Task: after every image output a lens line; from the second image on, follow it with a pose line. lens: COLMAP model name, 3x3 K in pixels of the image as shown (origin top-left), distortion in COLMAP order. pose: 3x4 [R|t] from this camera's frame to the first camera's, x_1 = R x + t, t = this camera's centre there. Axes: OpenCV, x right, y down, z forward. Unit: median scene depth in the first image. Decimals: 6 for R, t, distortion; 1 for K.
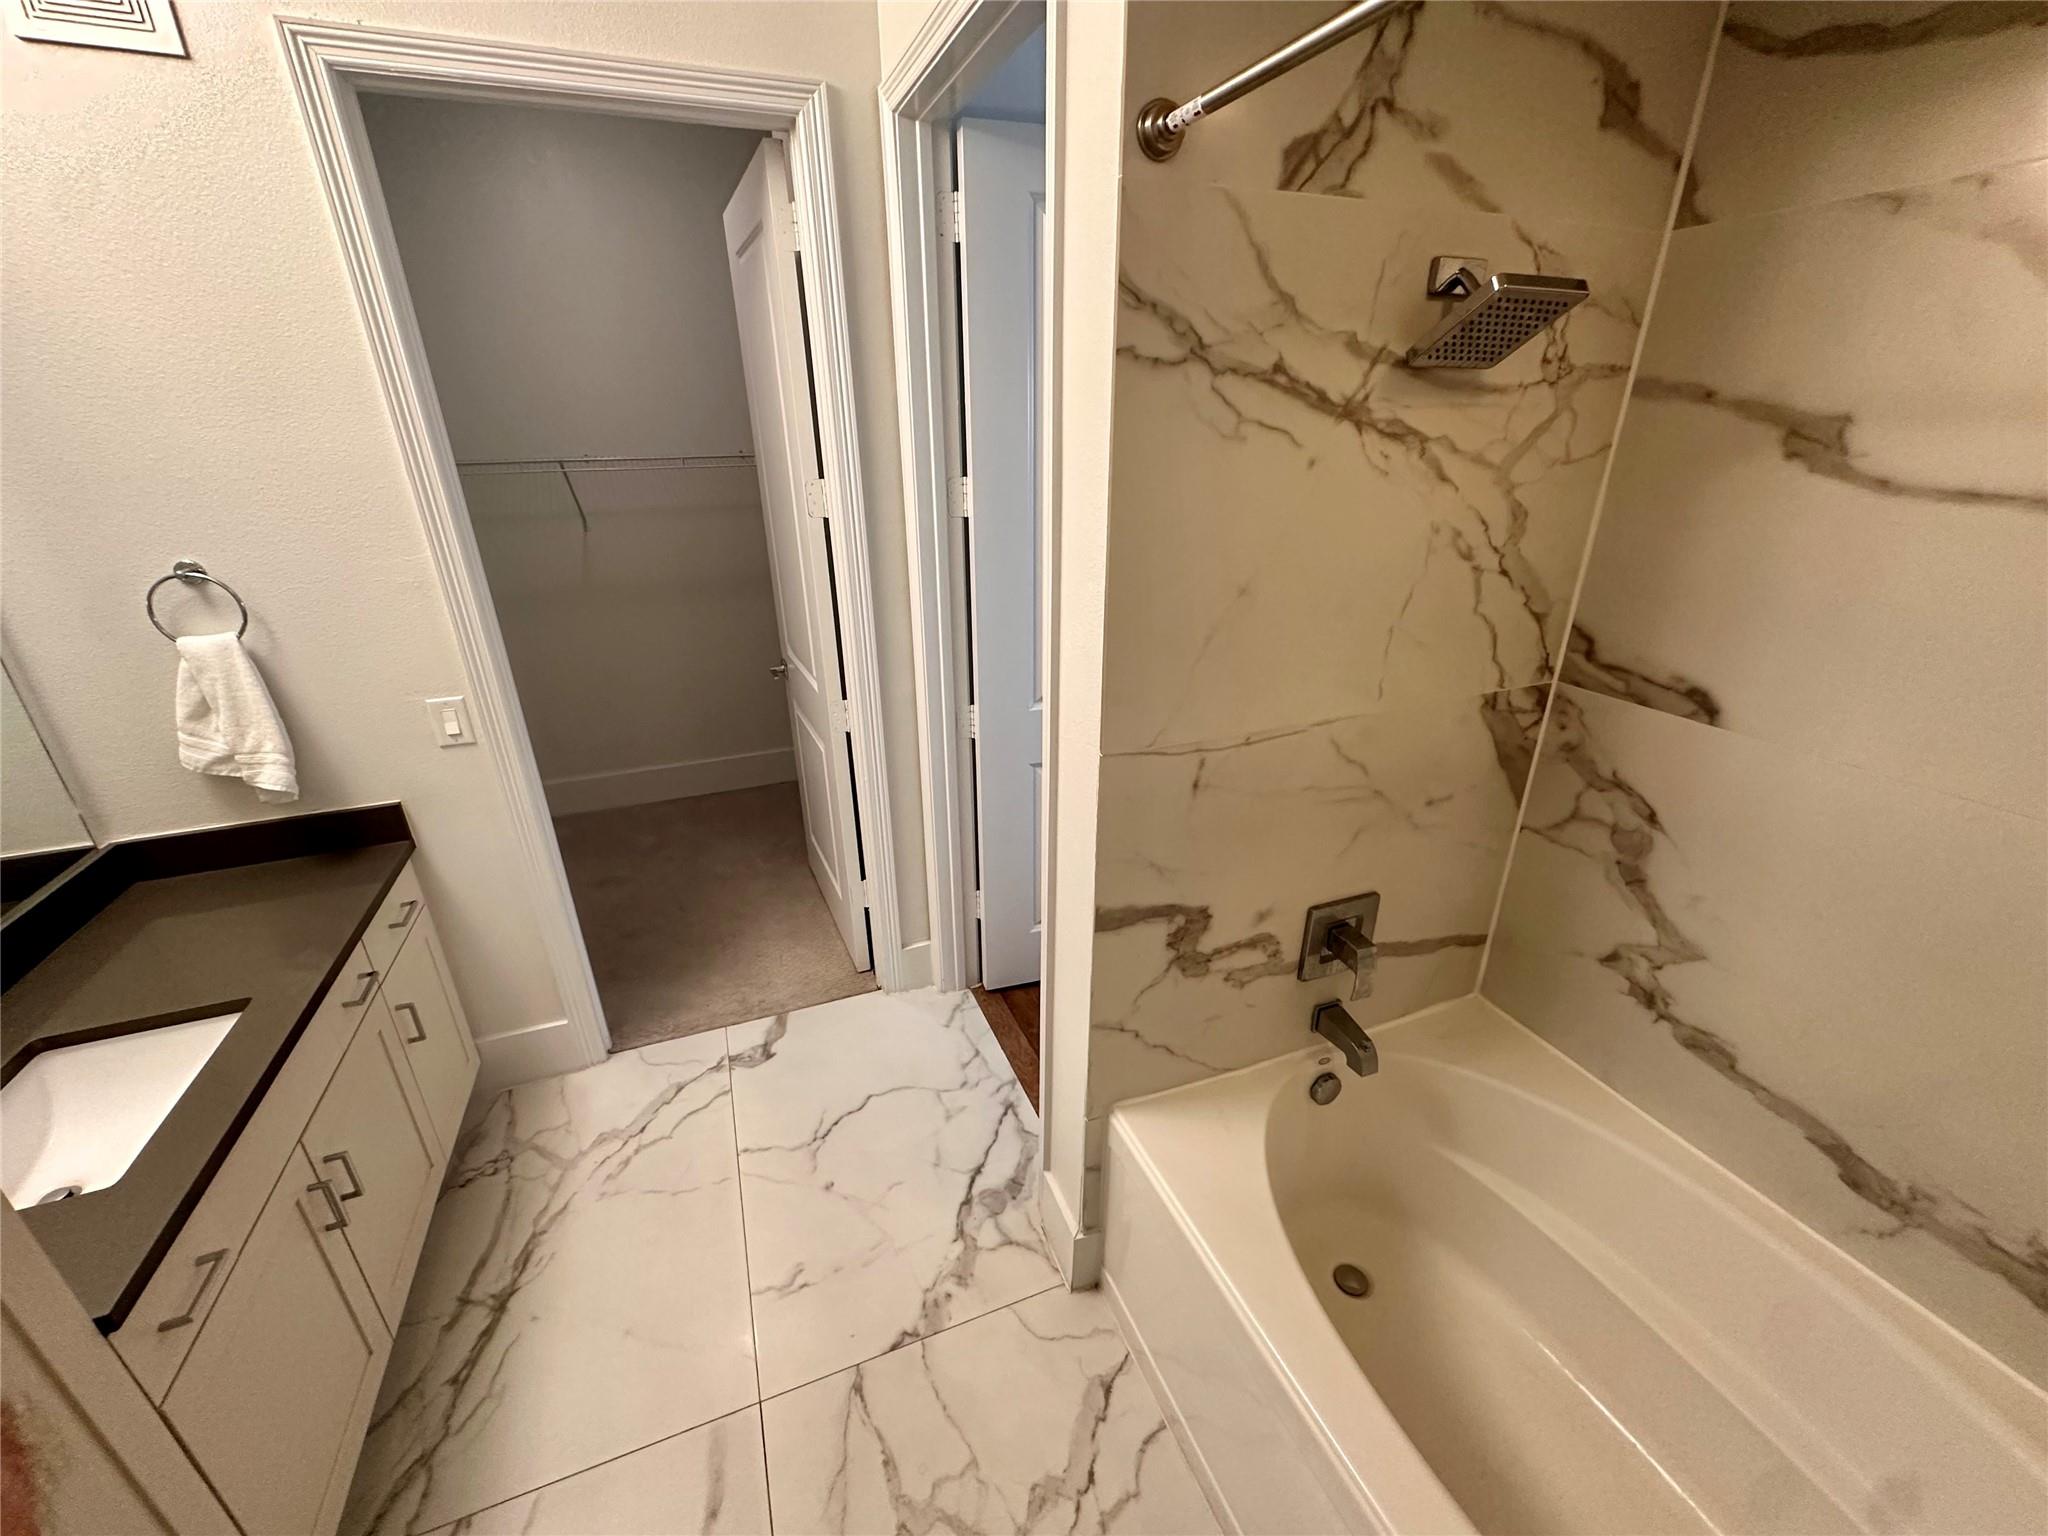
lens RADIAL K [[820.9, 0, 1024.0], [0, 820.9, 768.0], [0, 0, 1]] dist [-0.001451, -0.000311]
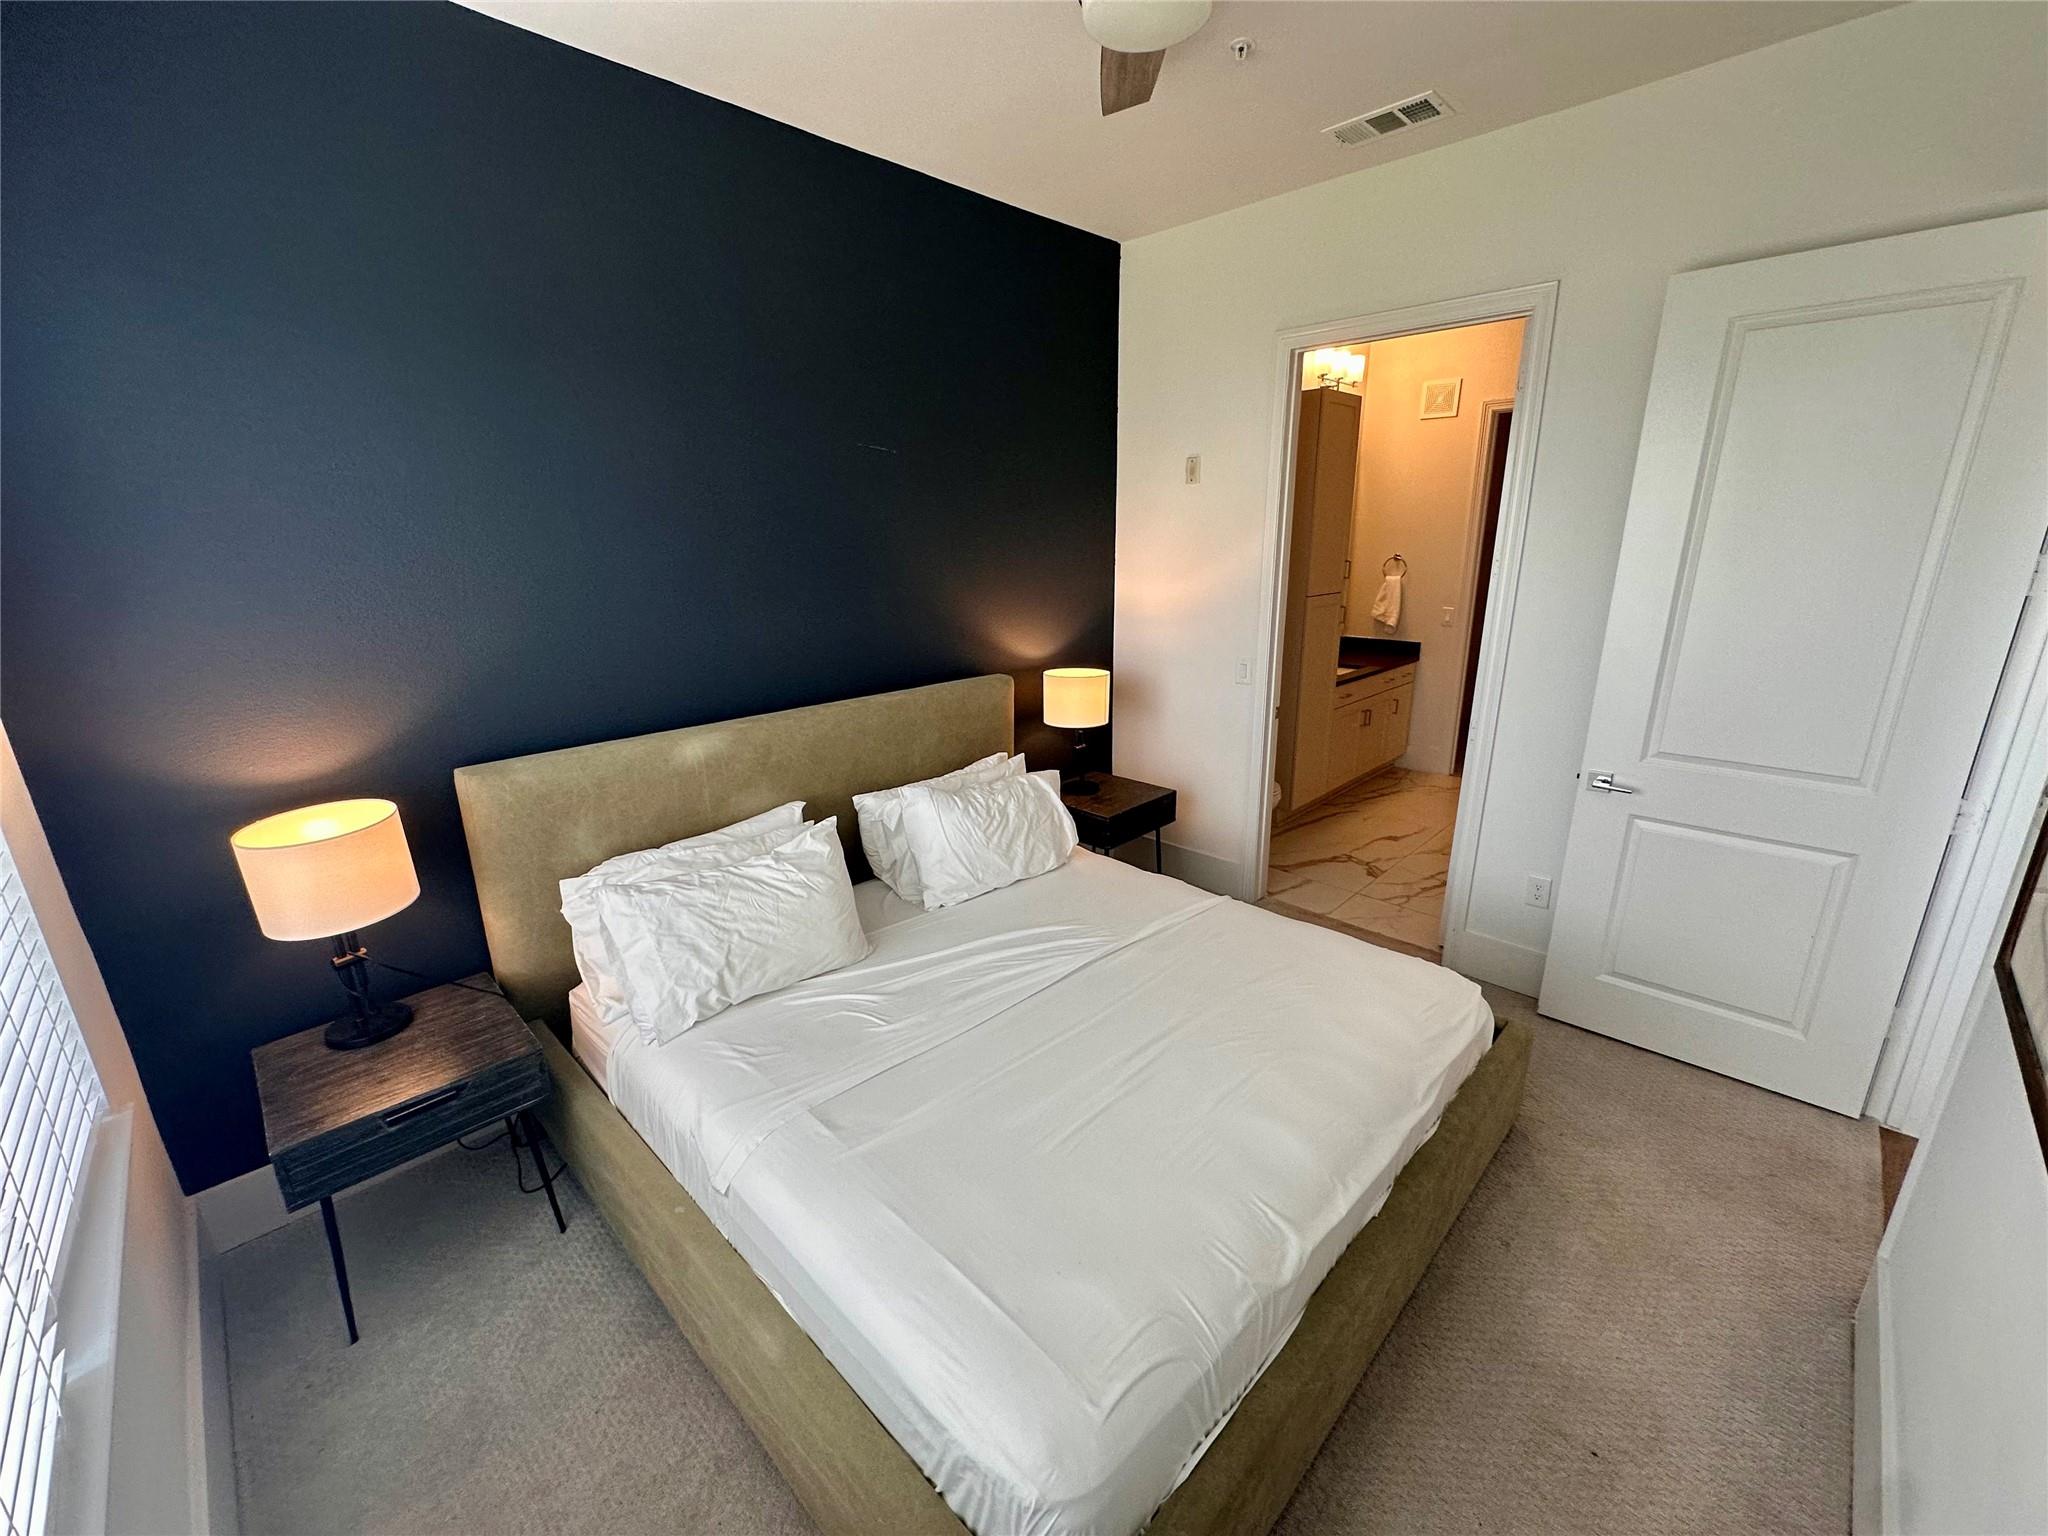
lens RADIAL K [[820.9, 0, 1024.0], [0, 820.9, 768.0], [0, 0, 1]] dist [-0.001451, -0.000311]
pose [[0.402828, 0.260225, -0.877504, 1.326834], [-0.342655, 0.931887, 0.119053, 0.593883], [0.848715, 0.252723, 0.464558, -1.415133]]
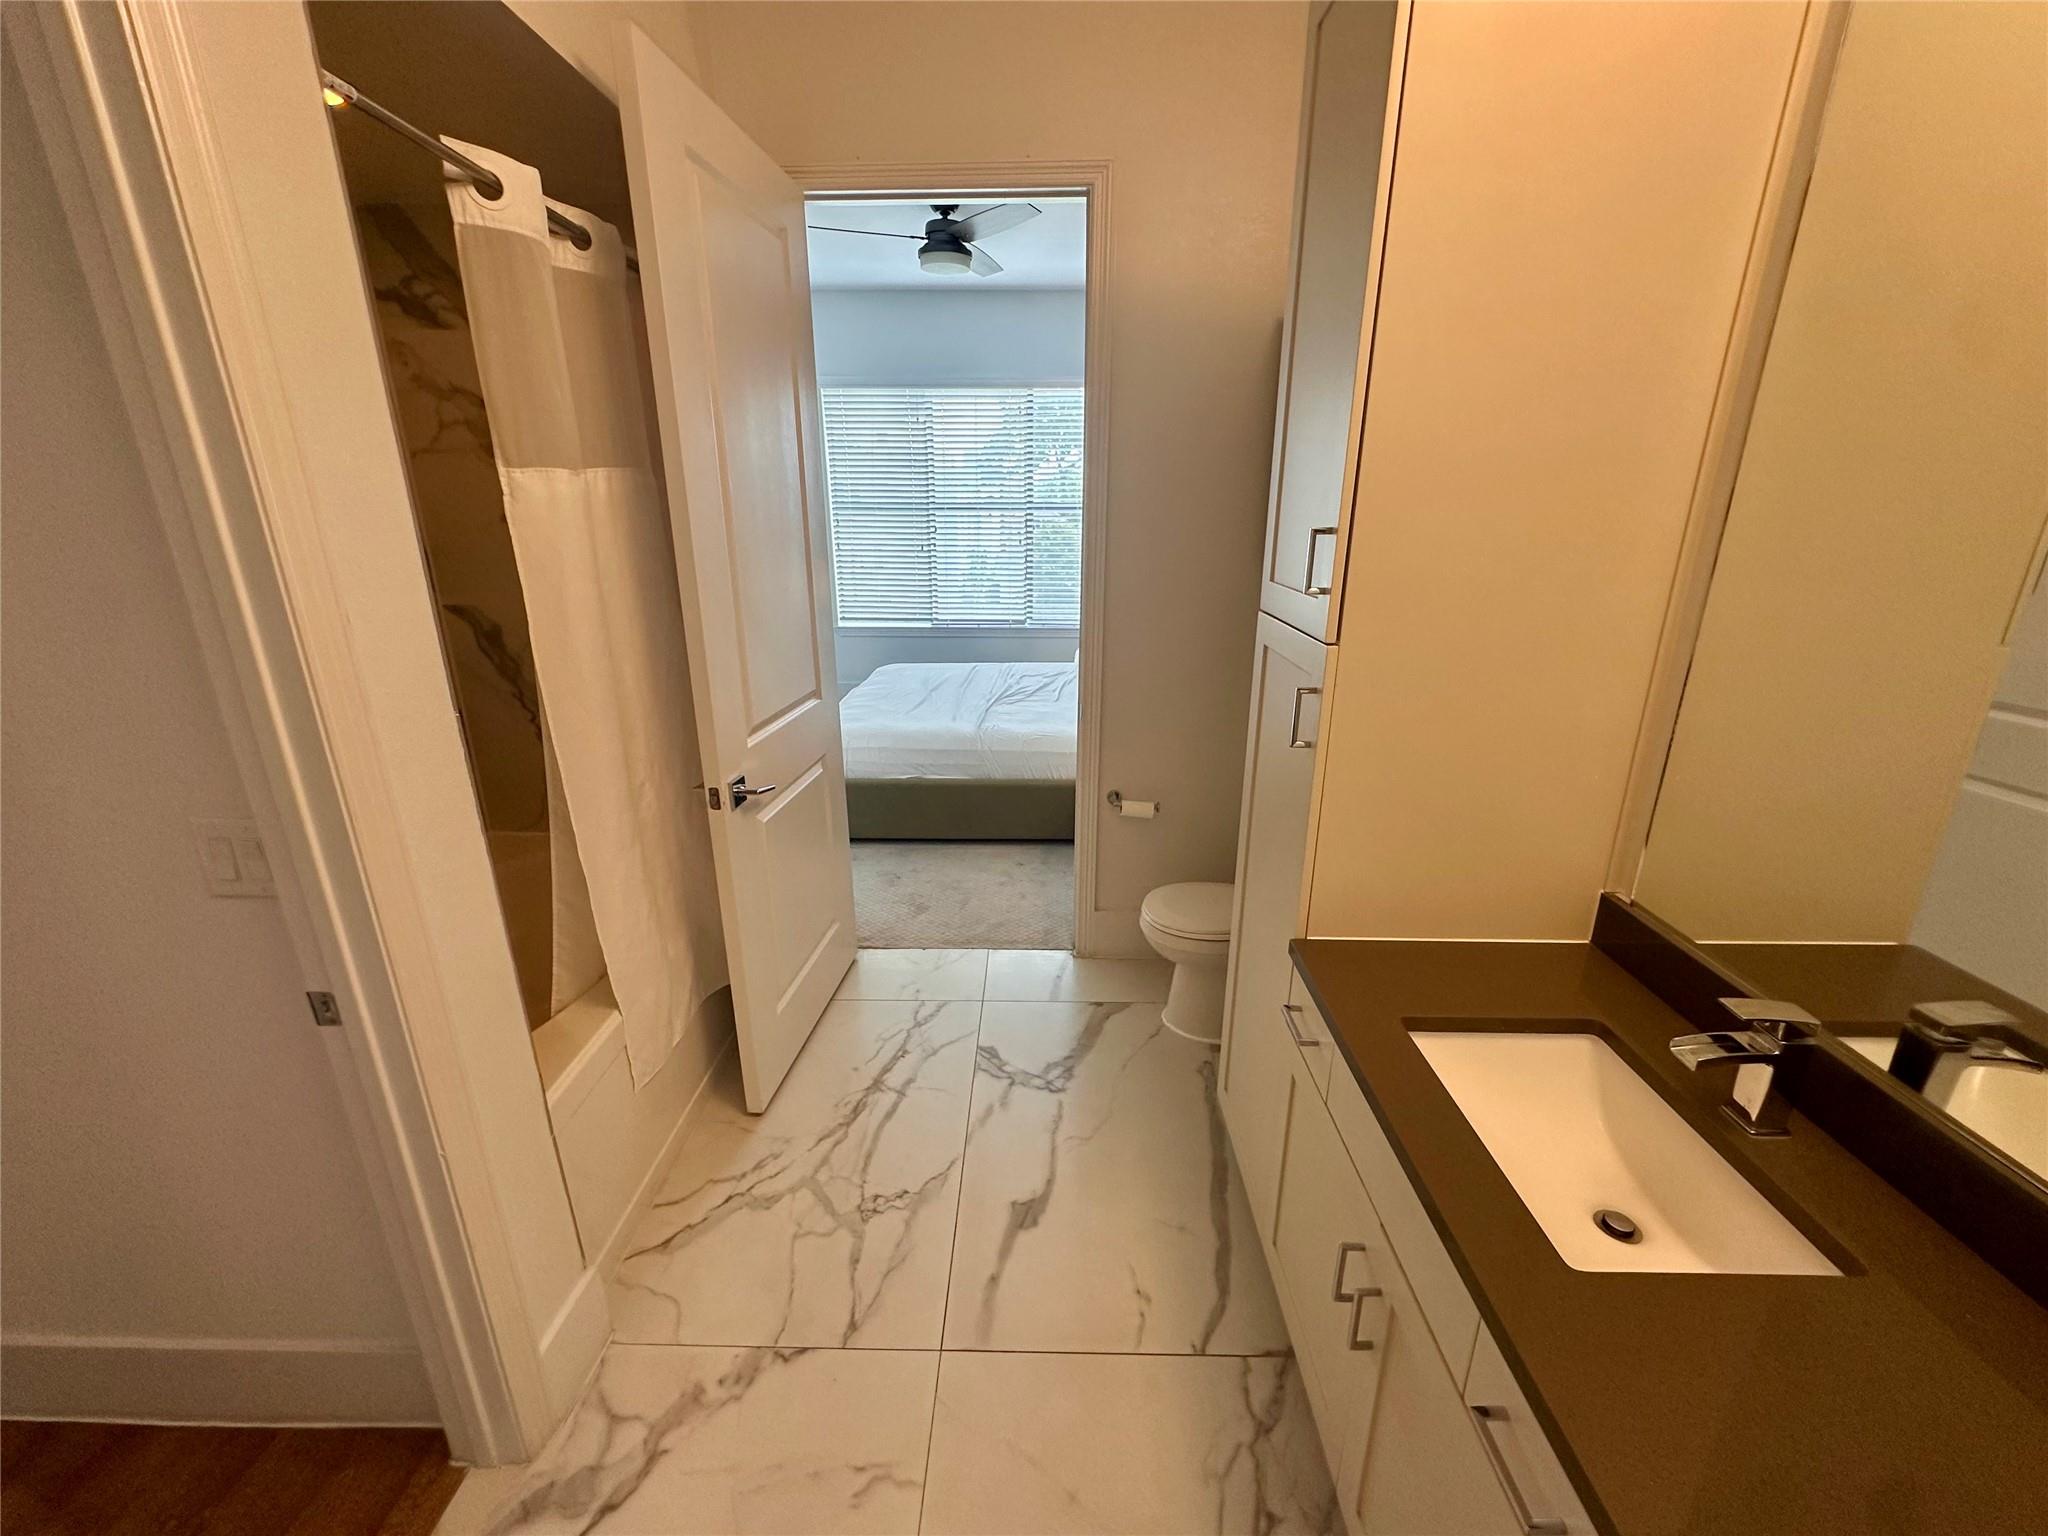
lens RADIAL K [[820.9, 0, 1024.0], [0, 820.9, 768.0], [0, 0, 1]] dist [-0.001451, -0.000311]
pose [[-0.920960, -0.106877, 0.374714, -0.579954], [0.163778, 0.766408, 0.621124, -0.297673], [-0.353568, 0.633400, -0.688327, 0.981020]]
